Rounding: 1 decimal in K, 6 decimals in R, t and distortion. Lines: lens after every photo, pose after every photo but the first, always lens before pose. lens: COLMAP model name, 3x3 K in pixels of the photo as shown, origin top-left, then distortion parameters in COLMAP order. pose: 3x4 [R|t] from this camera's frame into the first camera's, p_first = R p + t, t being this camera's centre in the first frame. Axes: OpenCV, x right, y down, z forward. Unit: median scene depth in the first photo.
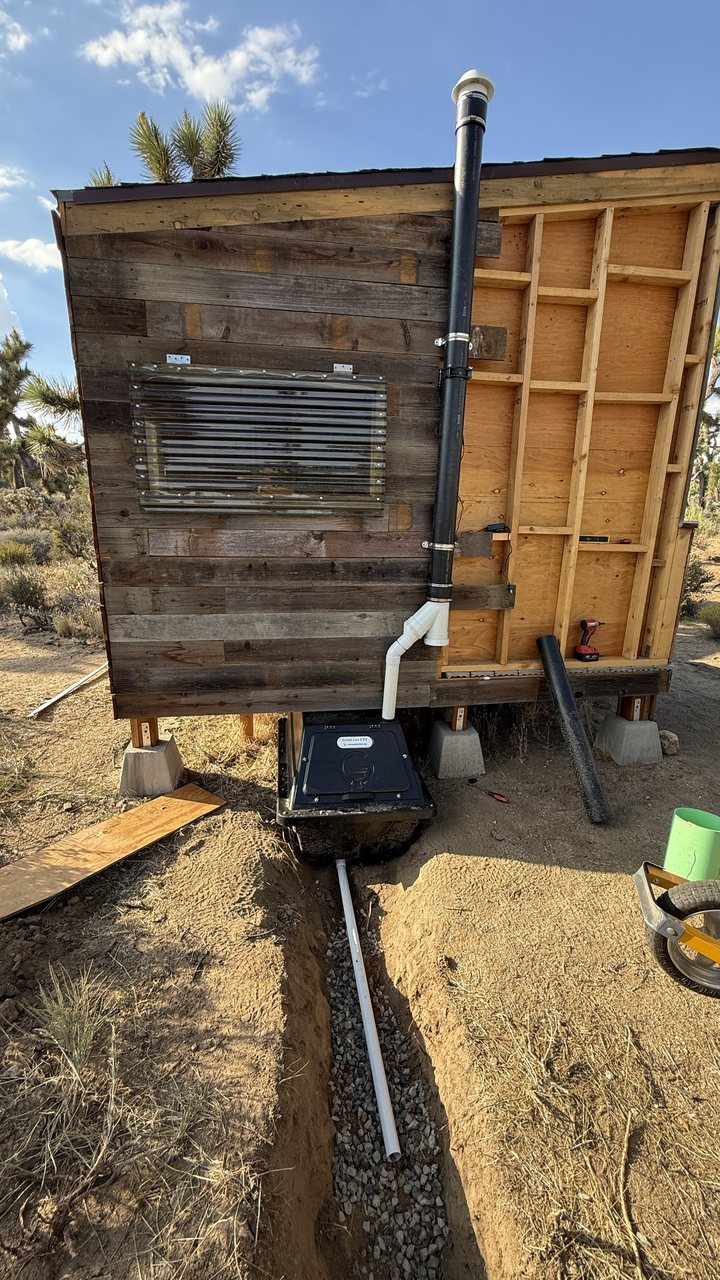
lens RADIAL K [[510.6, 0, 358.4], [0, 510.6, 637.5], [0, 0, 1]] dist [-0.002910, 0.001462]
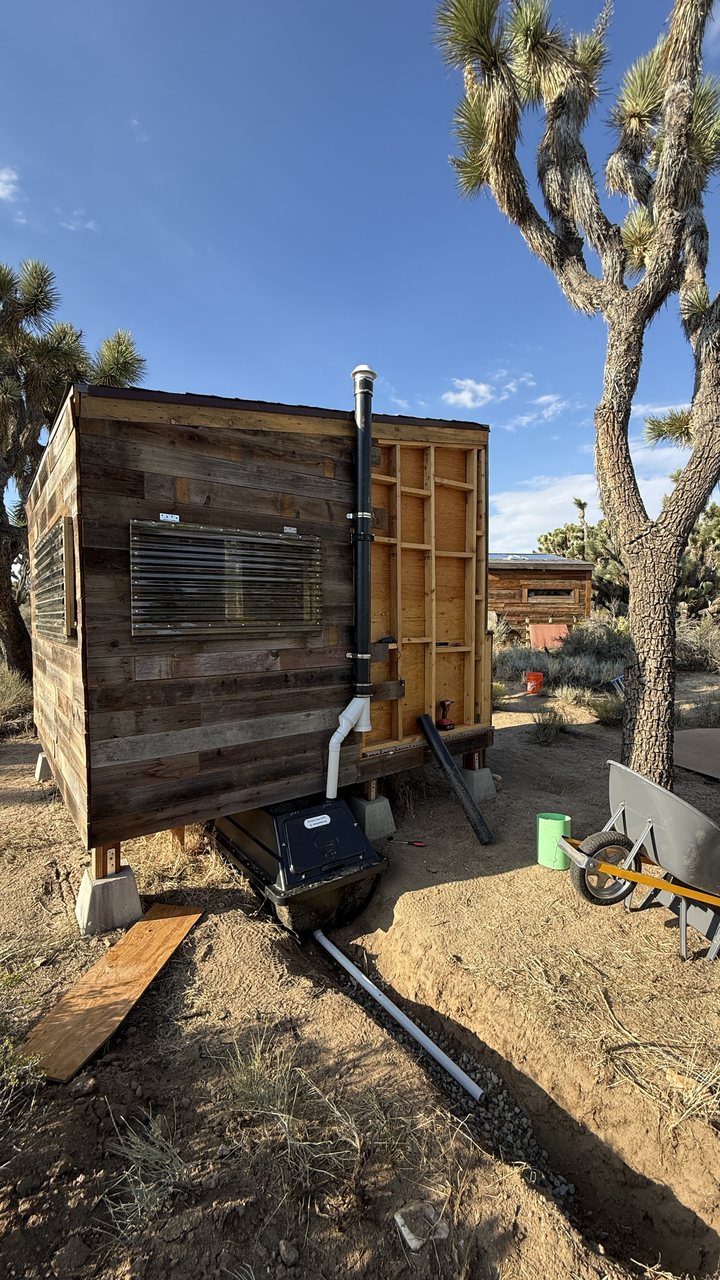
lens RADIAL K [[510.6, 0, 361.9], [0, 510.6, 637.8], [0, 0, 1]] dist [-0.002910, 0.001462]
pose [[0.879165, -0.043998, 0.474483, -0.504214], [0.135725, 0.977605, -0.160832, -0.009635], [-0.456781, 0.205796, 0.865447, -0.184750]]
